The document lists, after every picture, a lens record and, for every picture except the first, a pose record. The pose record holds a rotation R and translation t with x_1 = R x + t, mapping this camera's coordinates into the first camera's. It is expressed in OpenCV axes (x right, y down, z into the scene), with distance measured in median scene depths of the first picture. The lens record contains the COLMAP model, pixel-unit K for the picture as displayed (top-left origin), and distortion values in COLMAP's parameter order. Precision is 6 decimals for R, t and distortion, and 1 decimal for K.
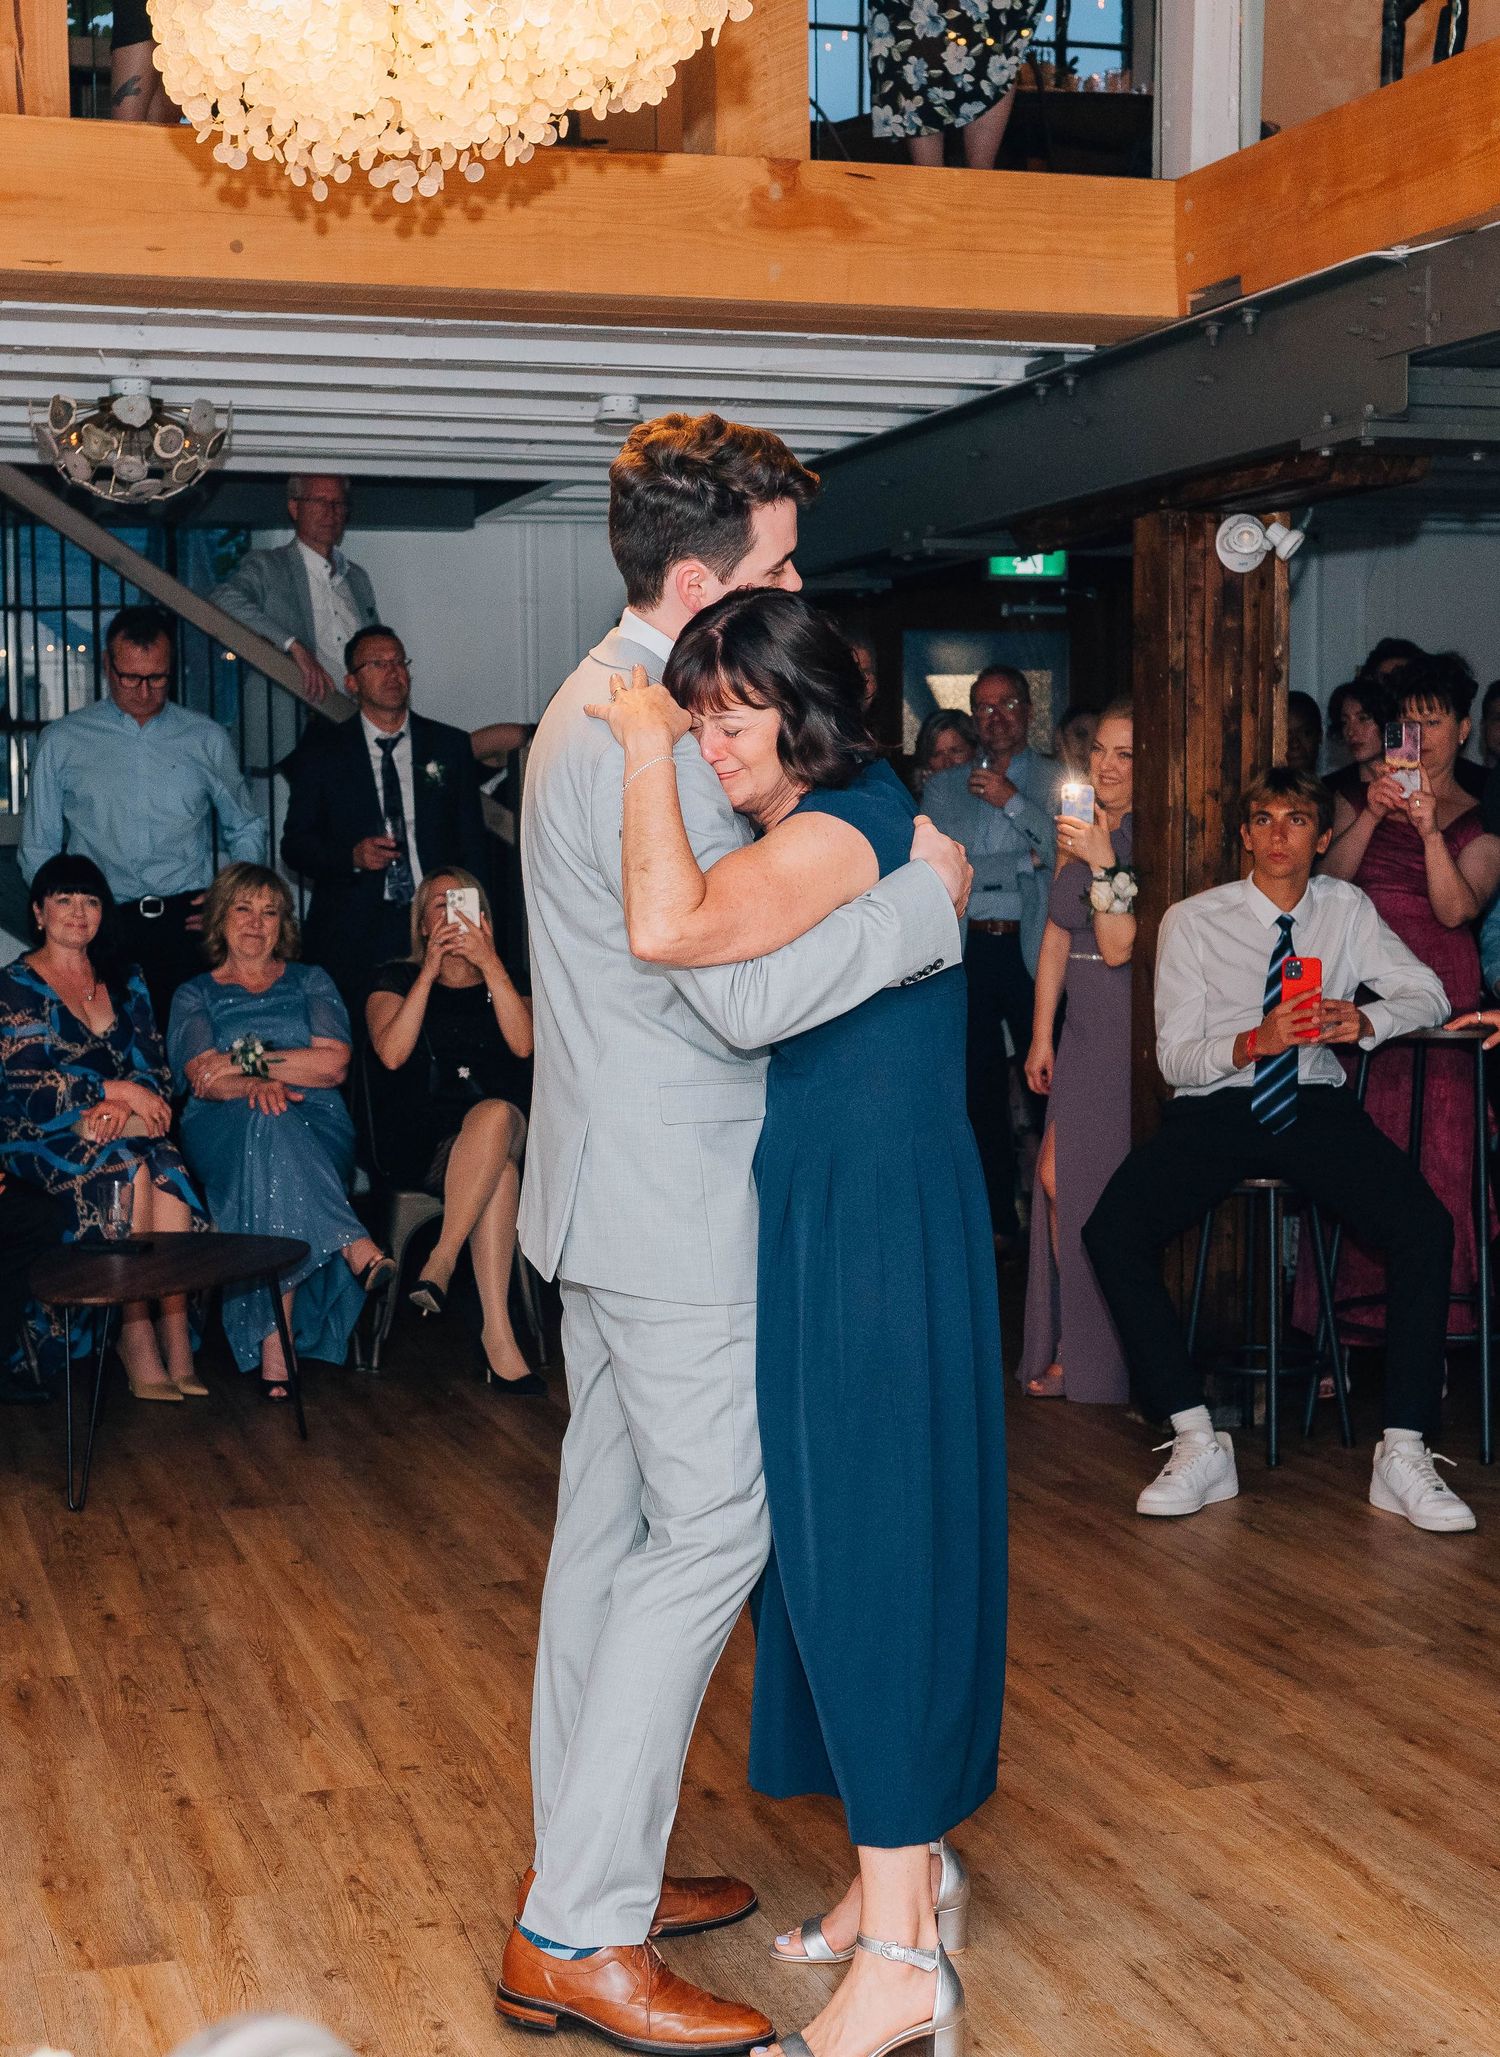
lens RADIAL K [[2887.8, 0, 625.2], [0, 2887.8, 996.3], [0, 0, 1]] dist [0.004032, 0.006809]
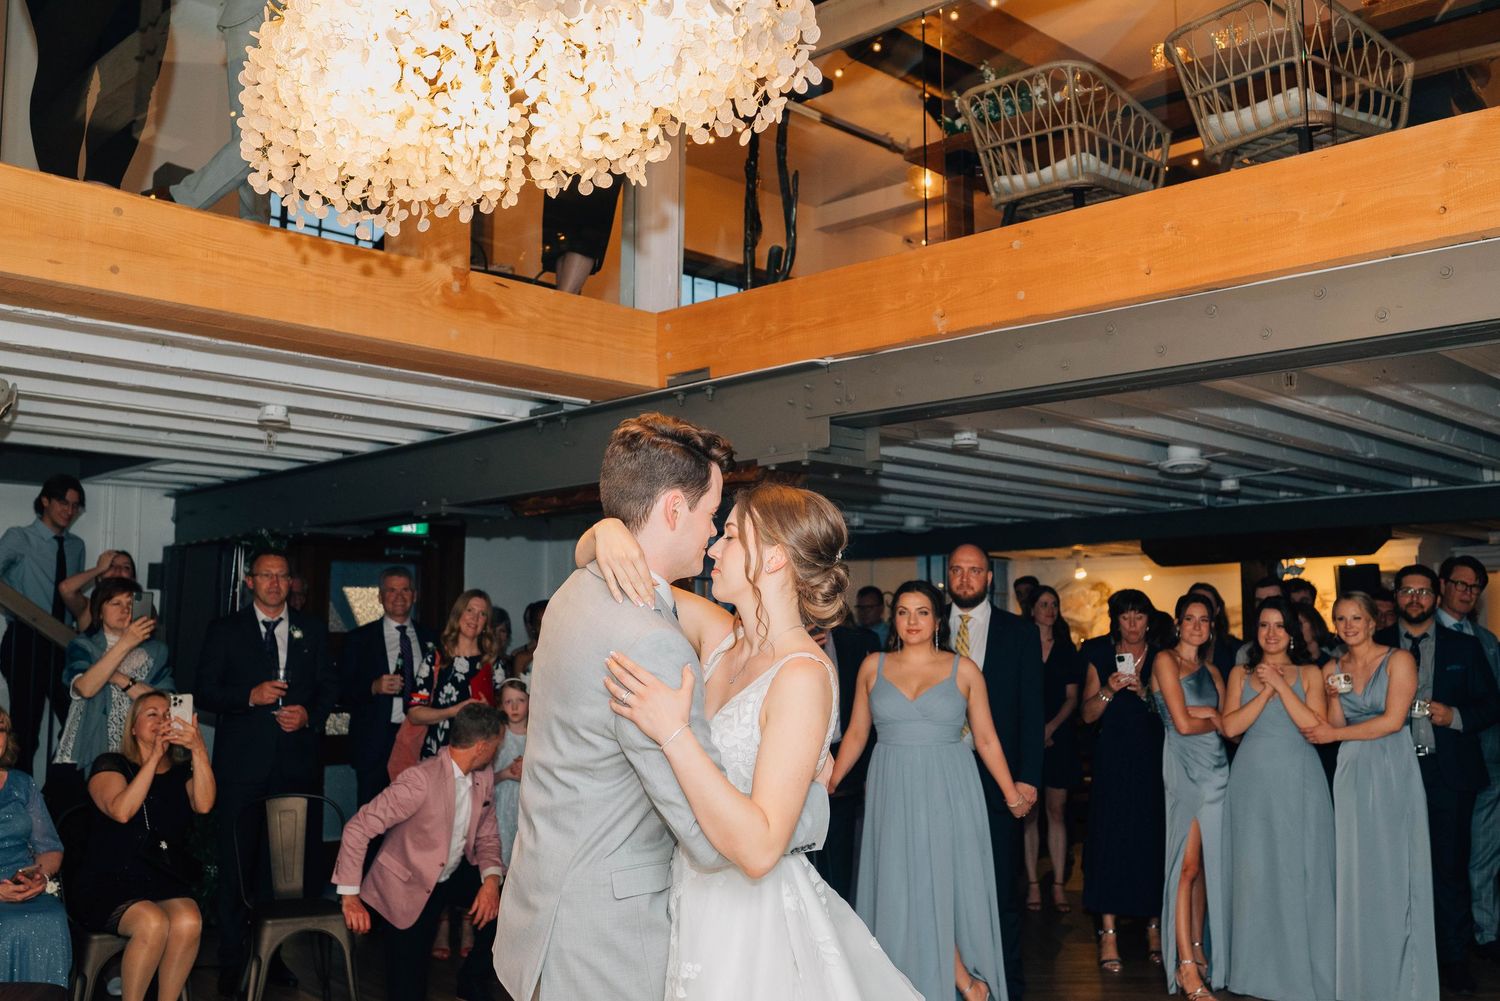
lens RADIAL K [[1398.7, 0, 750.0], [0, 1398.7, 500.5], [0, 0, 1]] dist [-0.000091, -0.005944]
pose [[0.869823, 0.059977, 0.489705, -0.168640], [0.027327, 0.985202, -0.169202, -0.020862], [-0.492607, 0.160558, 0.855312, 0.245622]]
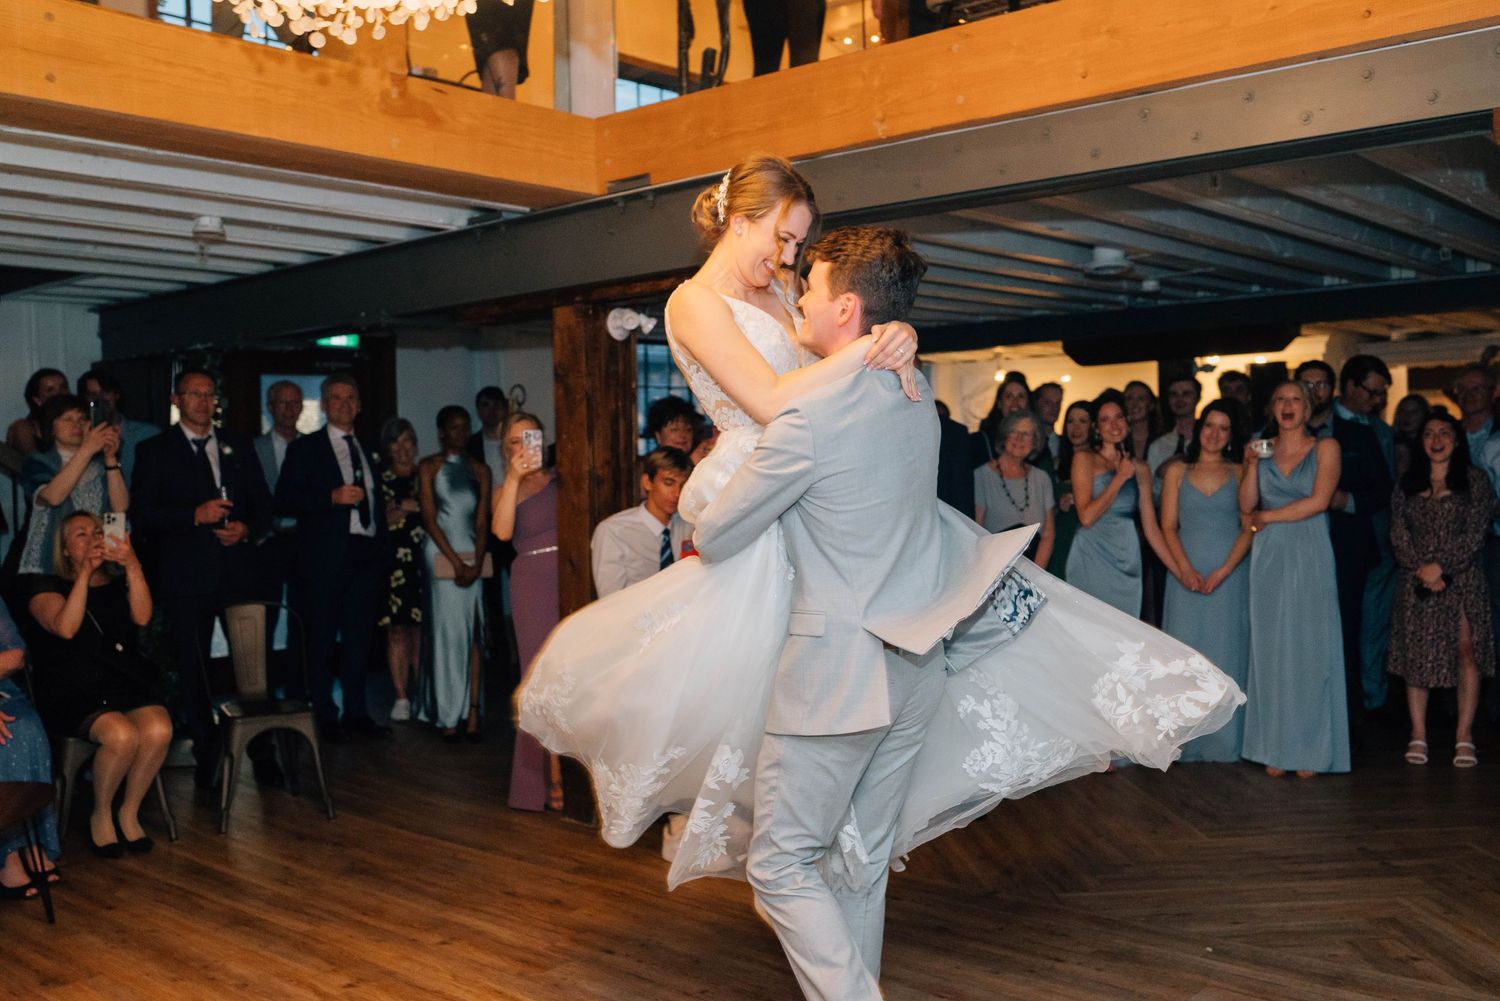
lens RADIAL K [[1398.7, 0, 750.0], [0, 1398.7, 500.5], [0, 0, 1]] dist [-0.000091, -0.005944]
pose [[0.840312, -0.025767, 0.541491, -0.194321], [0.050954, 0.998202, -0.031574, -0.015507], [-0.539703, 0.054123, 0.840114, 0.230972]]
